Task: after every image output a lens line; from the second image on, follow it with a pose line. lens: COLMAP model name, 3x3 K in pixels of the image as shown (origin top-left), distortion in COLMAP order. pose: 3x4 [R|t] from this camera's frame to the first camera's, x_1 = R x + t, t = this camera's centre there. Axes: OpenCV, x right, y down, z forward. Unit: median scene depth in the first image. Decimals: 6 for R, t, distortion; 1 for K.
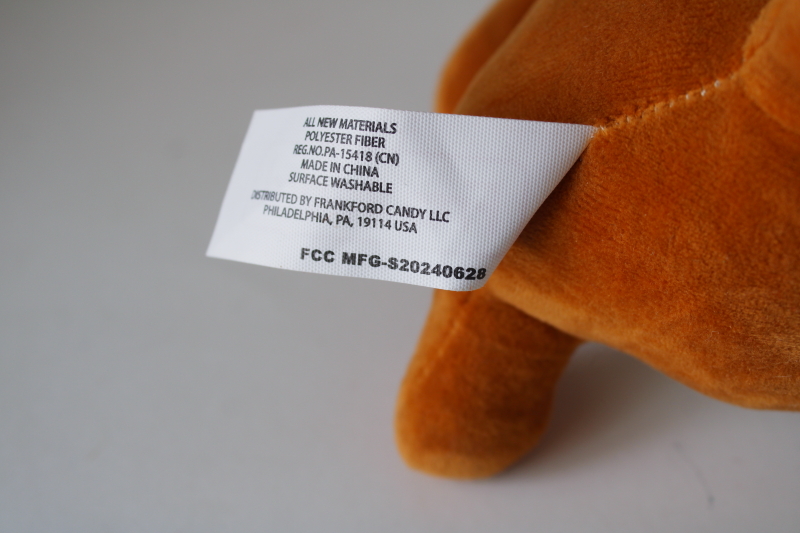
lens RADIAL K [[1256.4, 0, 400.0], [0, 1256.4, 266.5], [0, 0, 1]] dist [-0.135980, 0.037317]
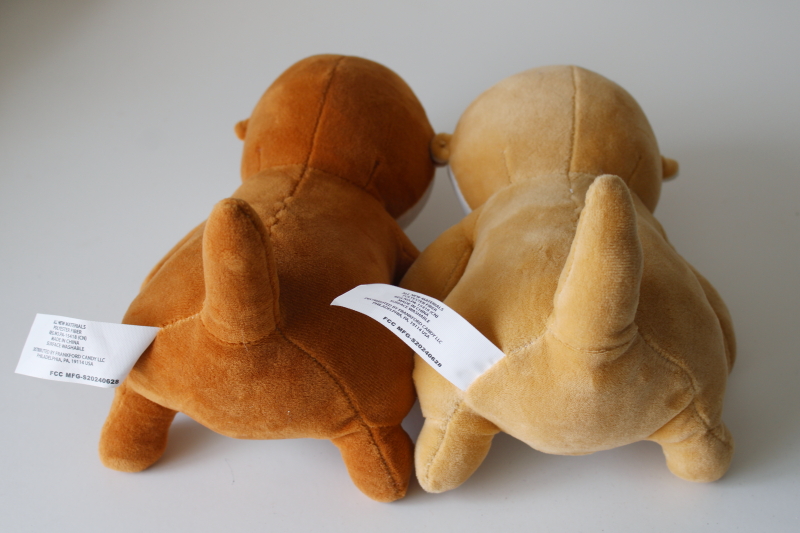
lens RADIAL K [[1256.4, 0, 400.0], [0, 1256.4, 266.5], [0, 0, 1]] dist [-0.135980, 0.037317]
pose [[0.993324, 0.020313, 0.113554, 0.348581], [-0.010253, 0.996025, -0.088484, -0.009584], [-0.114900, 0.086729, 0.989584, -1.671090]]
